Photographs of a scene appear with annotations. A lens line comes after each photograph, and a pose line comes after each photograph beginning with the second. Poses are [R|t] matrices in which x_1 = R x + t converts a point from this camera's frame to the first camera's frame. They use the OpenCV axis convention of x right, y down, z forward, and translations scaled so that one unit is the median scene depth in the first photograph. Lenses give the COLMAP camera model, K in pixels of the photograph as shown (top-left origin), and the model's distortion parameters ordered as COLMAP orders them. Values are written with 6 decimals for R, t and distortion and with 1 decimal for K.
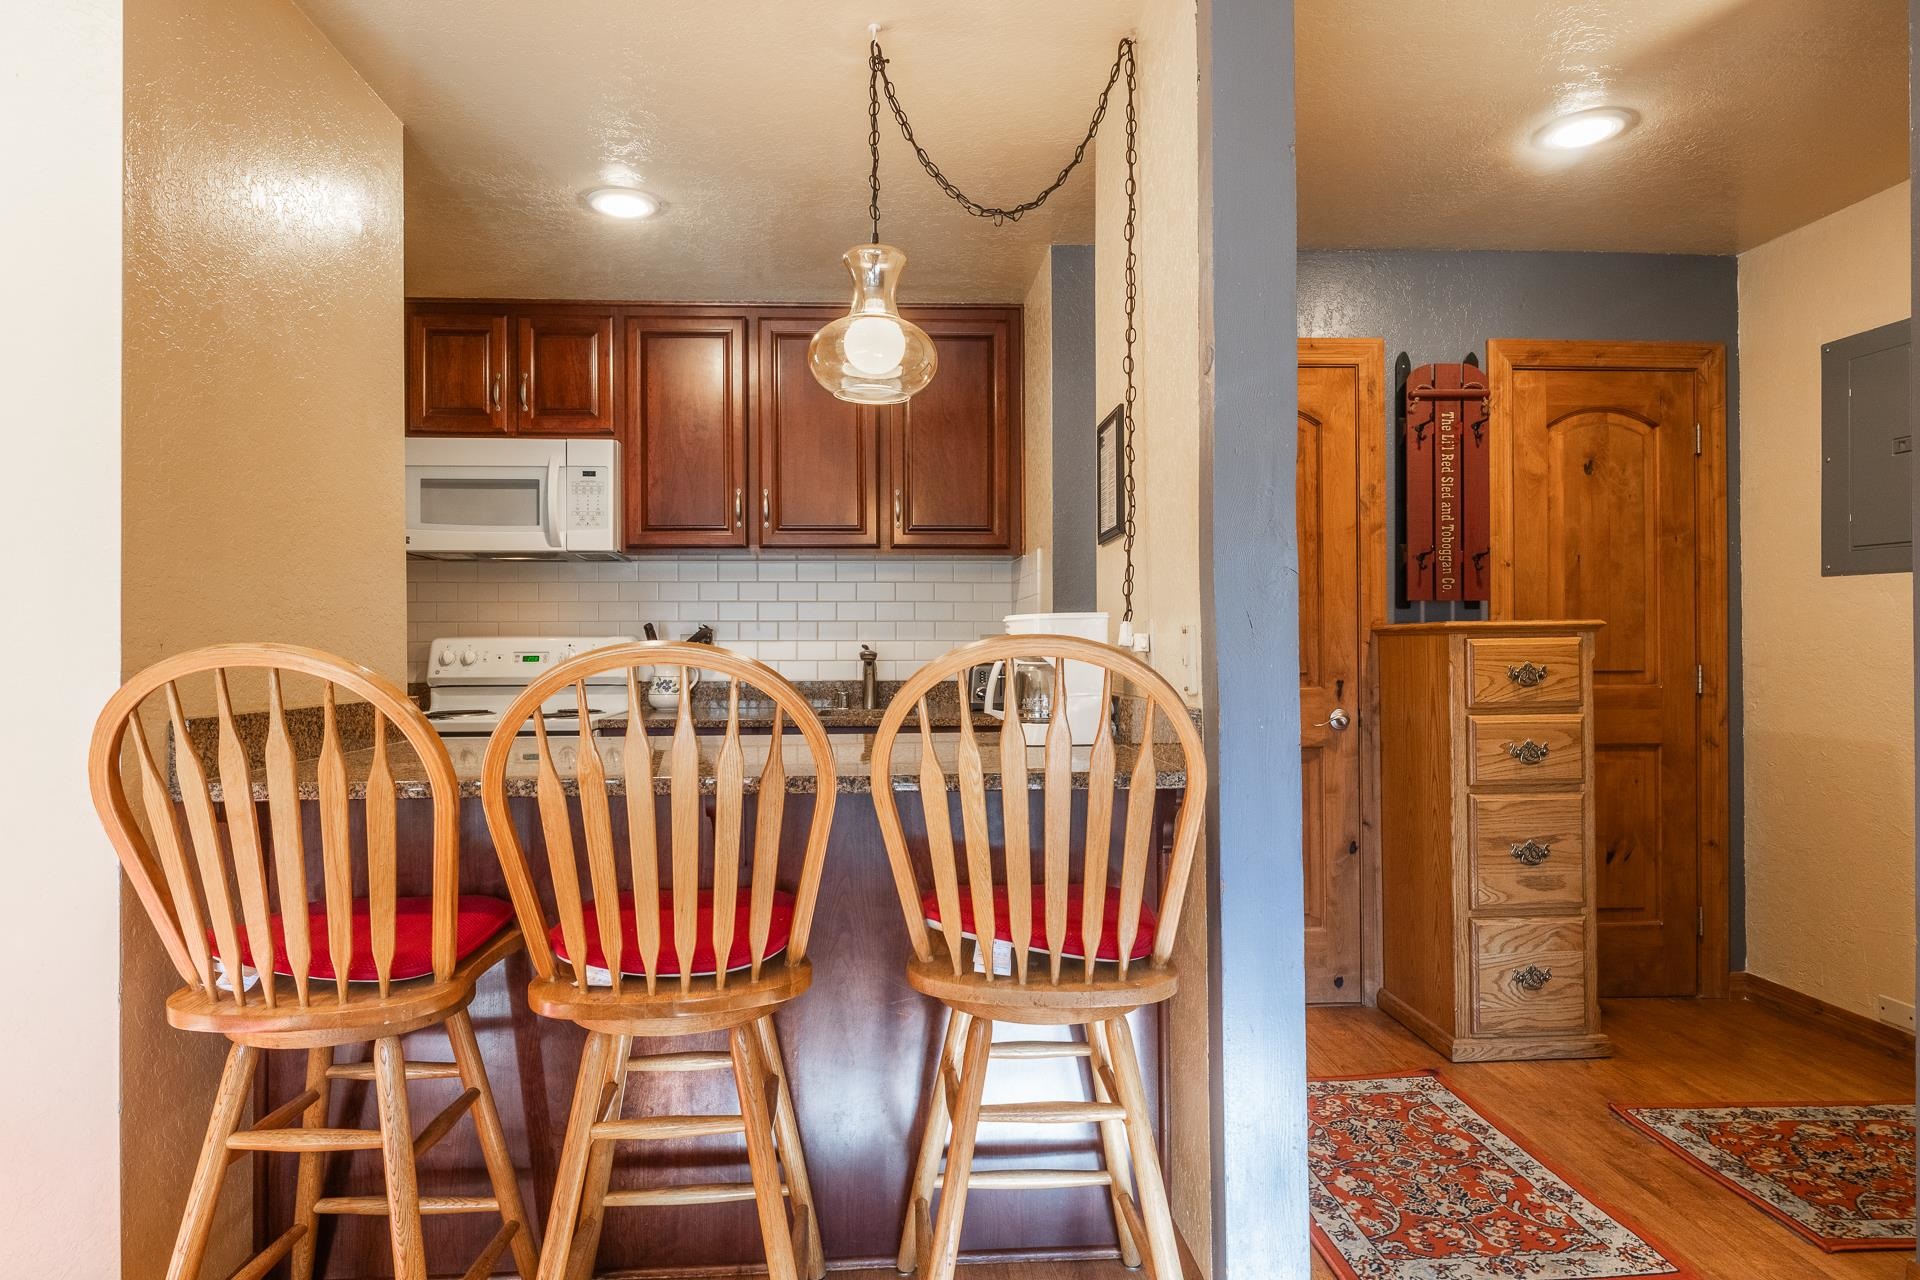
lens RADIAL K [[1081.4, 0, 966.5], [0, 1081.4, 636.5], [0, 0, 1]] dist [-0.000362, 0.000360]
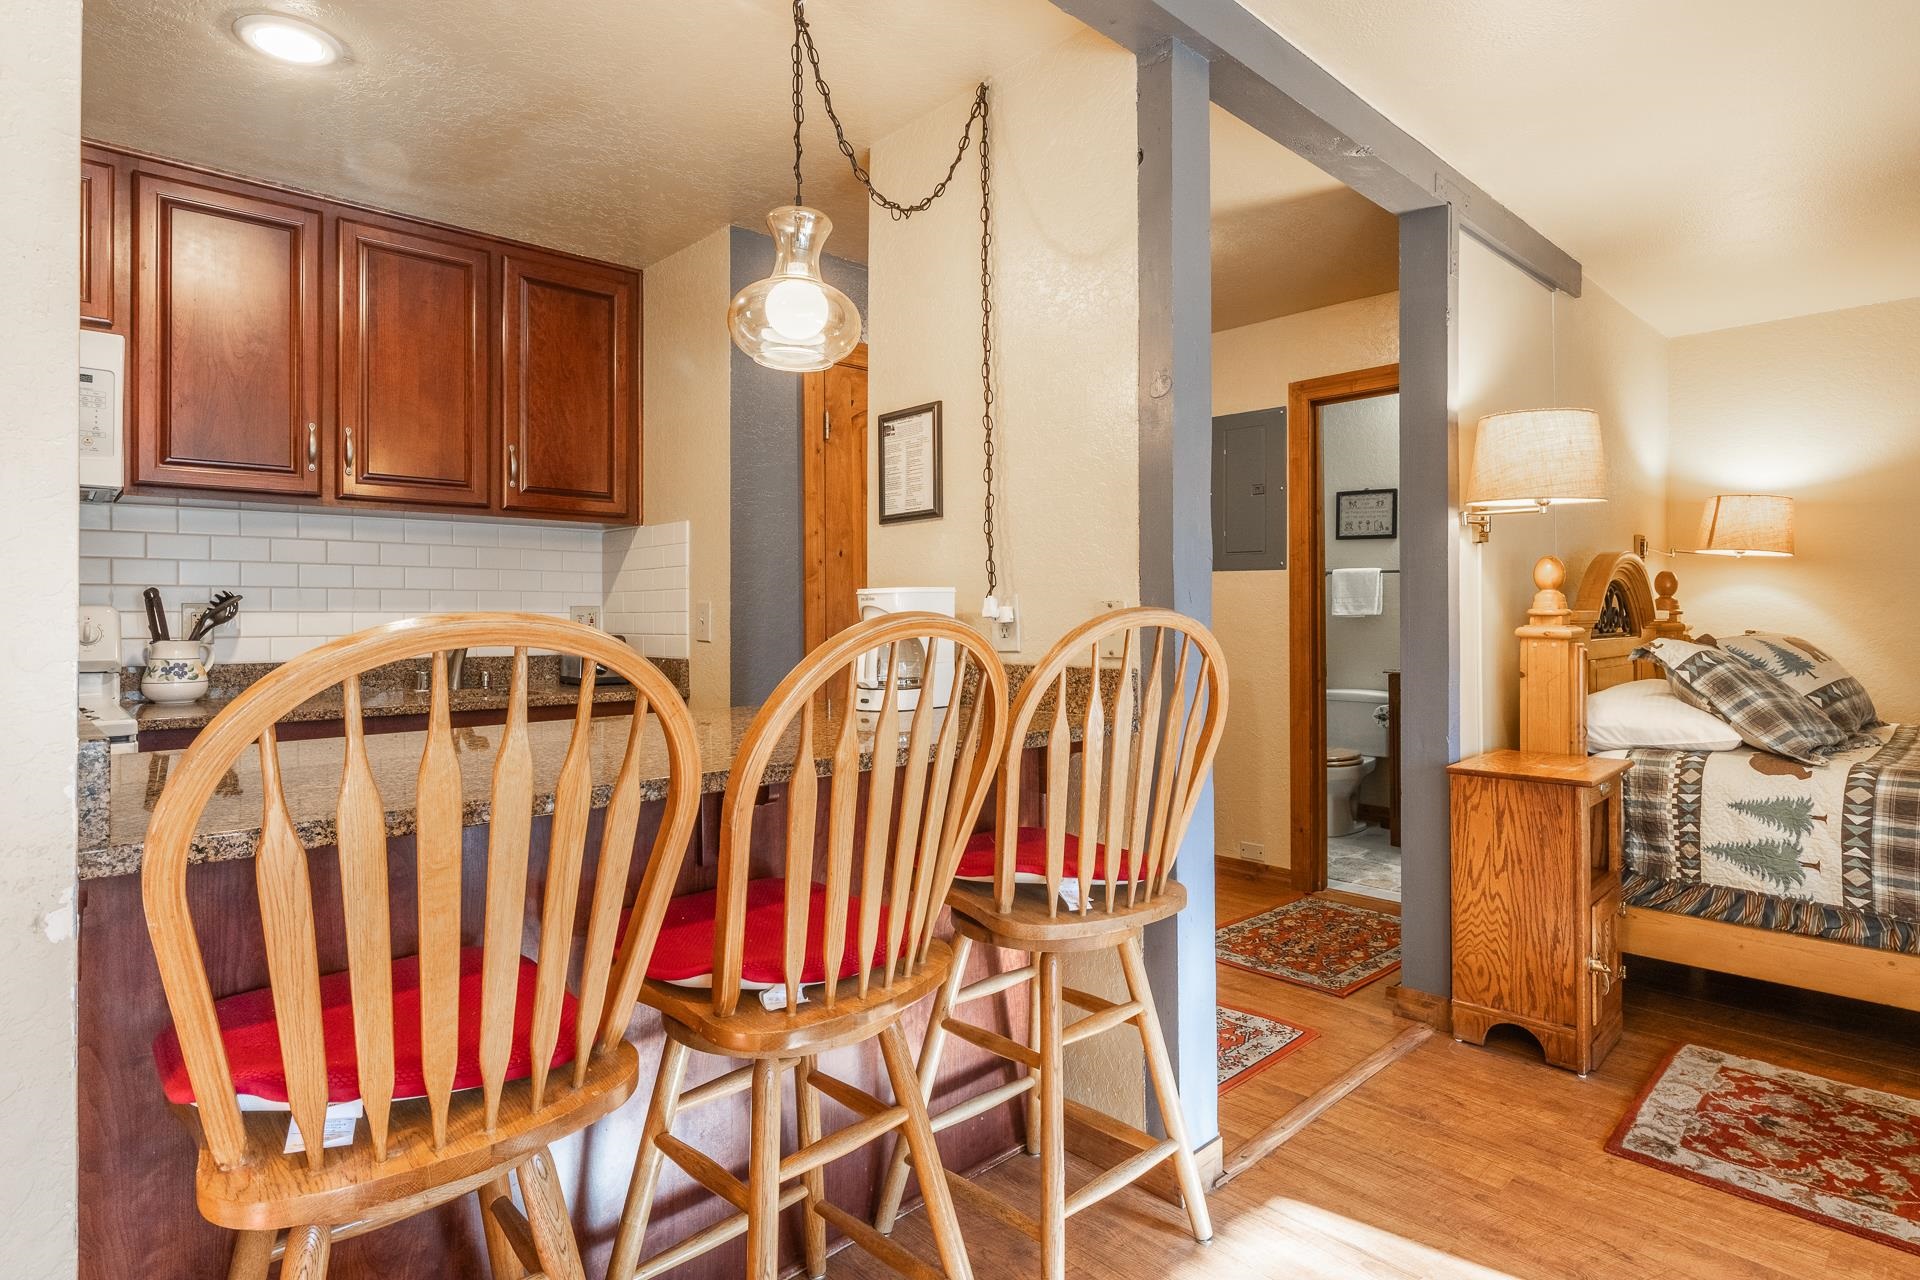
lens RADIAL K [[1002.5, 0, 951.2], [0, 1002.5, 609.3], [0, 0, 1]] dist [0.001587, -0.001939]
pose [[0.778095, 0.003397, 0.628138, -0.444708], [-0.005158, 0.999986, 0.000981, -0.000767], [-0.628126, -0.004003, 0.778102, 0.166000]]
